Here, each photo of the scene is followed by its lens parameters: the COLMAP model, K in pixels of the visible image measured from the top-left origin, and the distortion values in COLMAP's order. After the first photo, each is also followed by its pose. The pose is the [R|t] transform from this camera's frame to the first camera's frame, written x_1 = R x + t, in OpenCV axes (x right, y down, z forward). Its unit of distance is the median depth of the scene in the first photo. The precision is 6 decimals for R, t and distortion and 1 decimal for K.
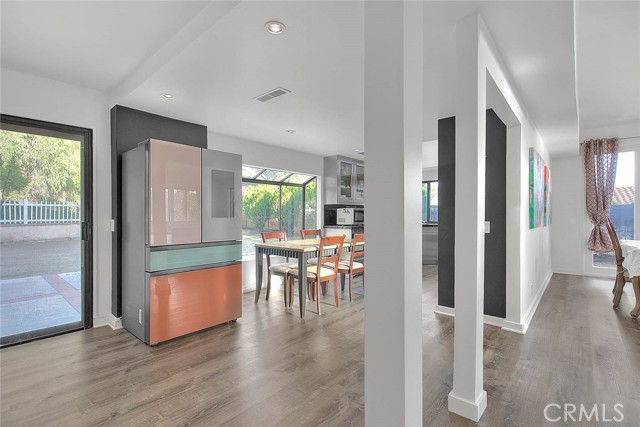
lens RADIAL K [[300.1, 0, 319.3], [0, 300.1, 215.1], [0, 0, 1]] dist [0.004031, -0.000797]
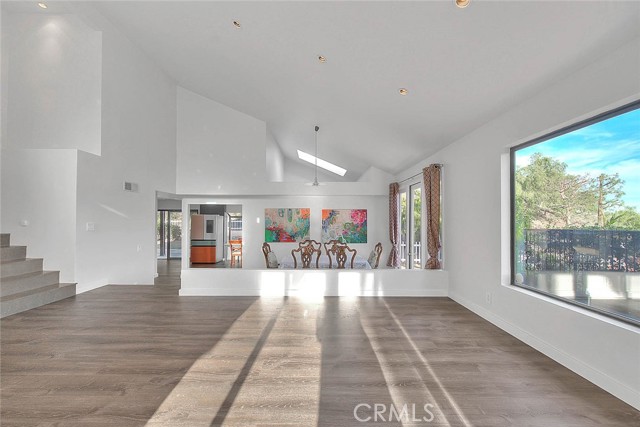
lens RADIAL K [[264.8, 0, 315.4], [0, 264.8, 215.7], [0, 0, 1]] dist [-0.001921, -0.001759]
pose [[0.640119, -0.007285, -0.768241, 2.214971], [-0.002683, 0.999928, -0.011717, -0.124195], [0.768271, 0.009561, 0.640053, -0.058009]]
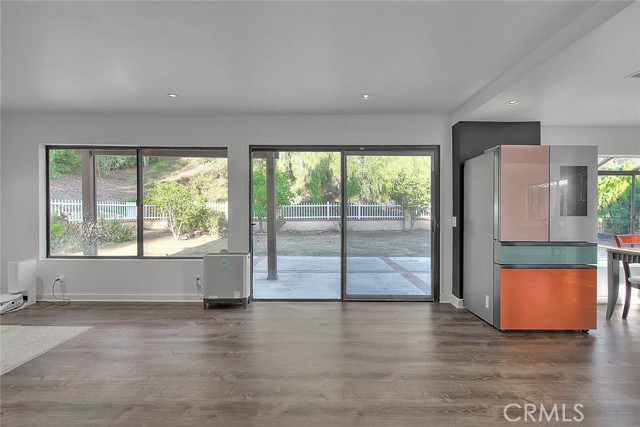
lens RADIAL K [[300.1, 0, 320.4], [0, 300.1, 212.9], [0, 0, 1]] dist [0.004031, -0.000797]
pose [[0.654666, 0.002038, -0.755915, -0.097559], [-0.003052, 0.999995, 0.000052, 0.000192], [0.755912, 0.002273, 0.654670, -0.153183]]
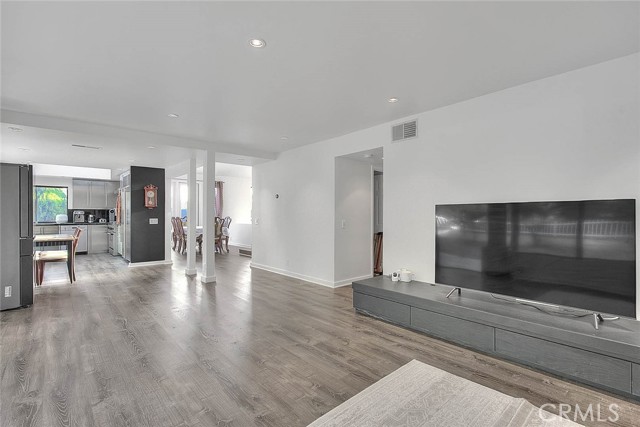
lens RADIAL K [[300.1, 0, 315.5], [0, 300.1, 215.6], [0, 0, 1]] dist [0.004031, -0.000797]
pose [[0.138905, -0.005786, 0.990289, -1.168009], [0.004832, 0.999975, 0.005165, -0.005254], [-0.990294, 0.004068, 0.138930, -0.375573]]
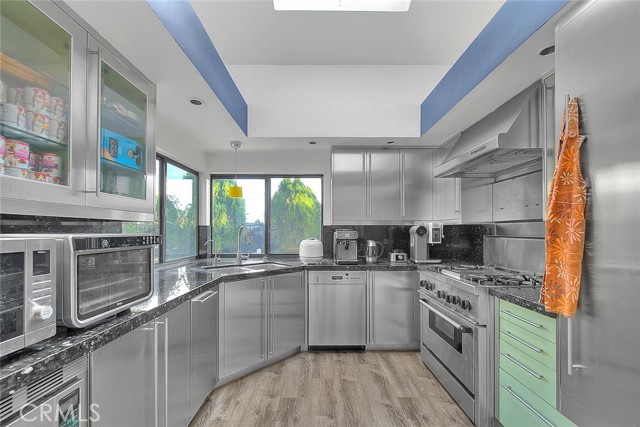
lens RADIAL K [[264.8, 0, 309.6], [0, 264.8, 230.5], [0, 0, 1]] dist [-0.001921, -0.001759]
pose [[0.769258, -0.000176, 0.638939, 0.256107], [0.001019, 0.999999, -0.000952, -0.035636], [-0.638938, 0.001384, 0.769257, 1.177784]]
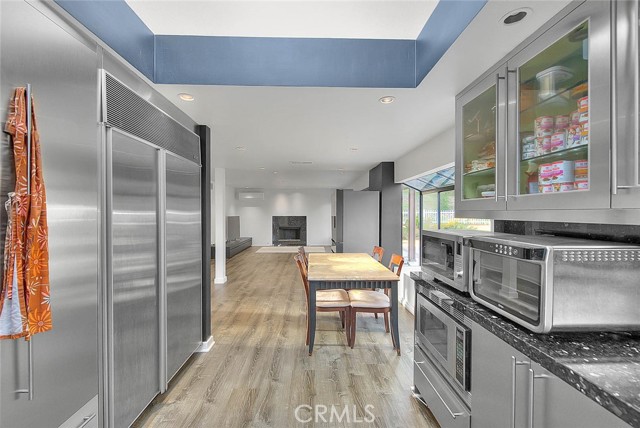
lens RADIAL K [[264.8, 0, 316.9], [0, 264.8, 214.6], [0, 0, 1]] dist [-0.001921, -0.001759]
pose [[-0.737647, 0.001345, -0.675186, 0.614178], [-0.002481, 0.999986, 0.004703, -0.059583], [0.675182, 0.005144, -0.737633, 1.584961]]
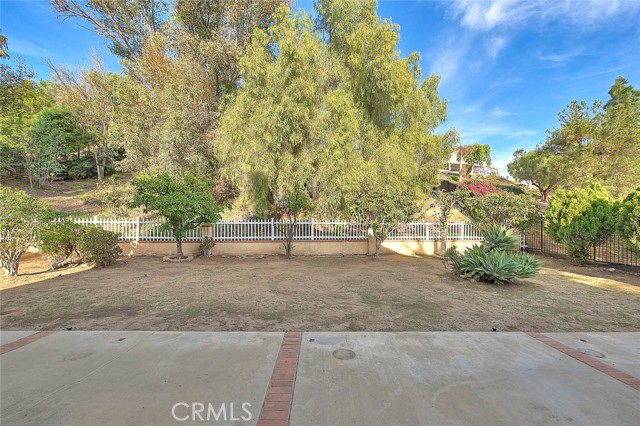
lens RADIAL K [[261.5, 0, 321.0], [0, 261.5, 223.4], [0, 0, 1]] dist [-0.007941, -0.000907]
pose [[0.672570, -0.004351, -0.740020, -0.645565], [-0.009828, 0.999842, -0.014811, -0.054347], [0.739968, 0.017235, 0.672421, 1.016495]]
